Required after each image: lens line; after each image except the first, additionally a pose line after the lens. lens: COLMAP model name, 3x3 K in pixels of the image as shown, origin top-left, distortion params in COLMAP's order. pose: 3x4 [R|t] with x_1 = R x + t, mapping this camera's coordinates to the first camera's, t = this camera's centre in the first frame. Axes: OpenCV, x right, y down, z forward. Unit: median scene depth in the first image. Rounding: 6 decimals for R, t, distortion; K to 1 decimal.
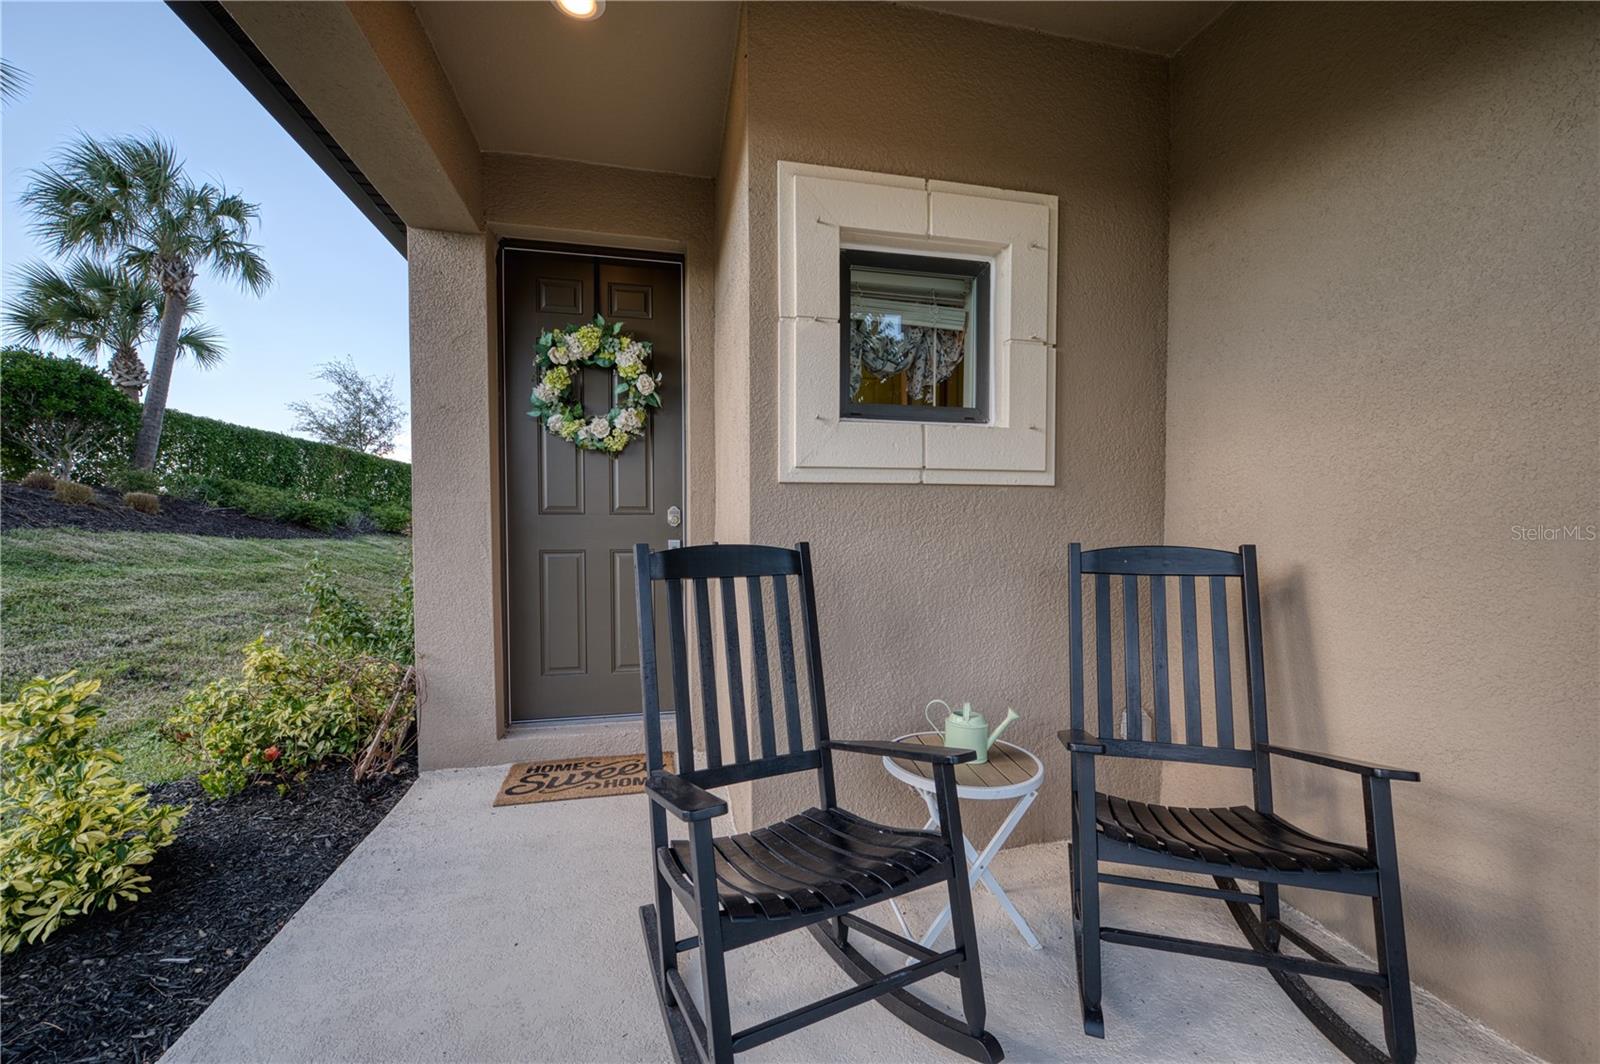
lens RADIAL K [[632.4, 0, 799.9], [0, 632.4, 530.3], [0, 0, 1]] dist [-0.011101, 0.003463]
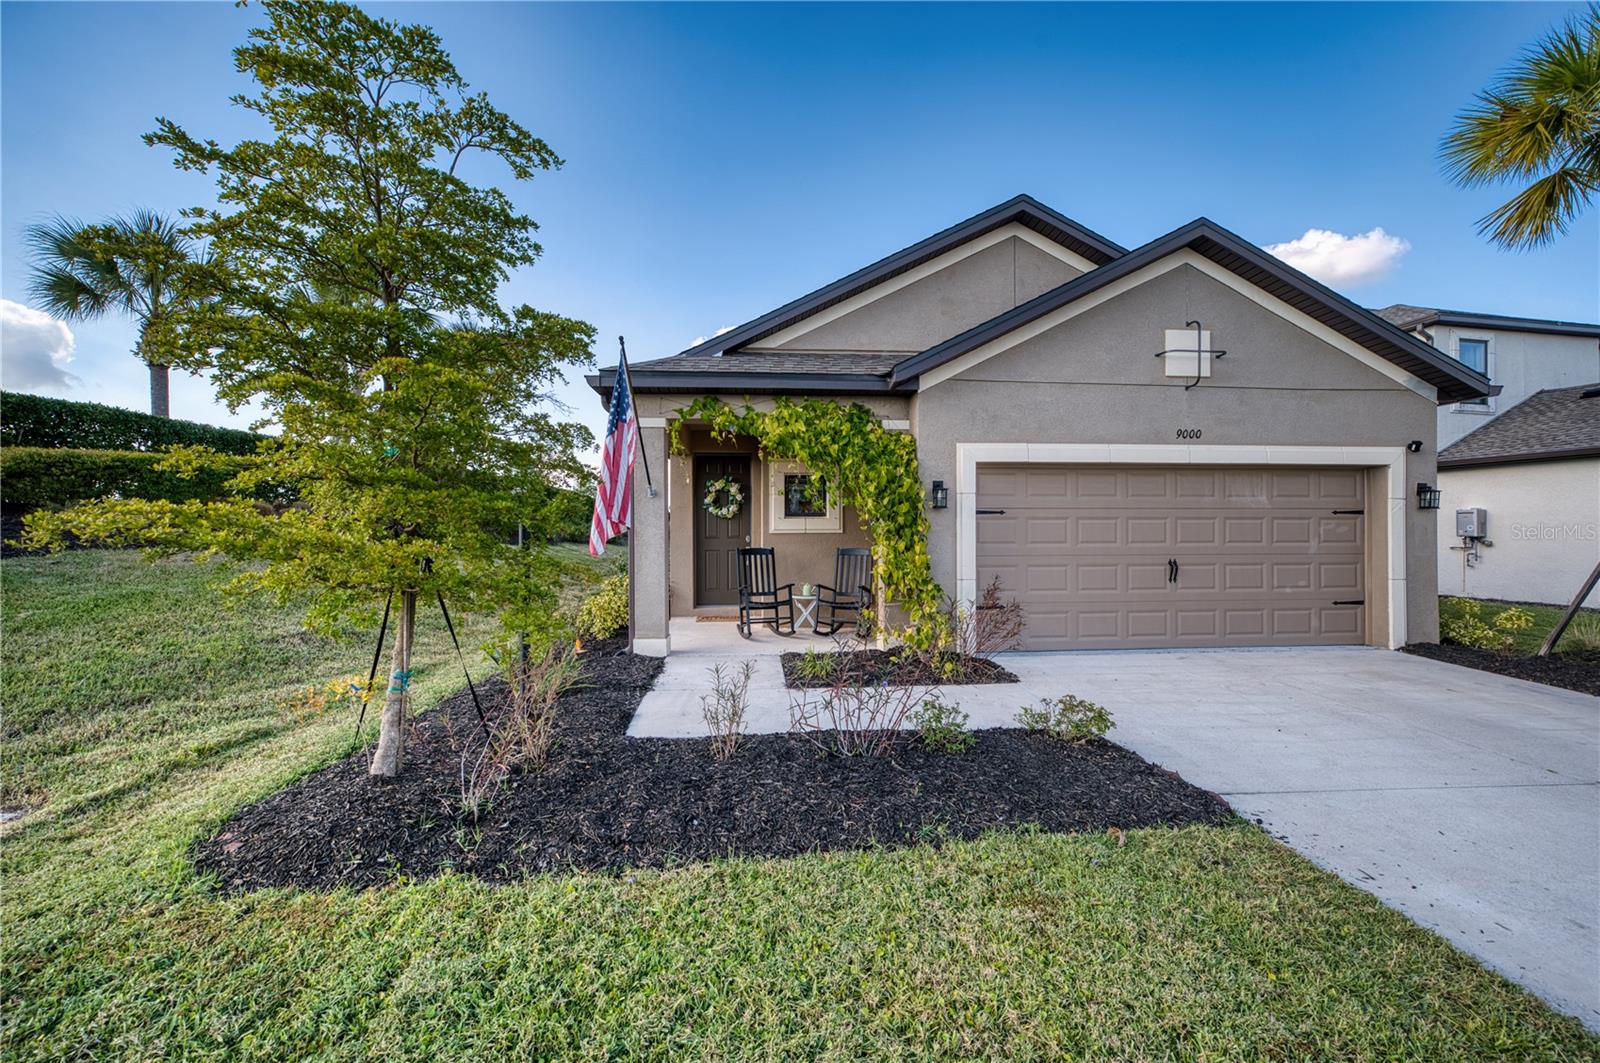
lens RADIAL K [[632.4, 0, 800.3], [0, 632.4, 540.1], [0, 0, 1]] dist [-0.011101, 0.003463]
pose [[0.990106, 0.000549, -0.140324, 0.501737], [-0.000286, 0.999998, 0.001896, -0.025880], [0.140325, -0.001837, 0.990104, -2.088014]]
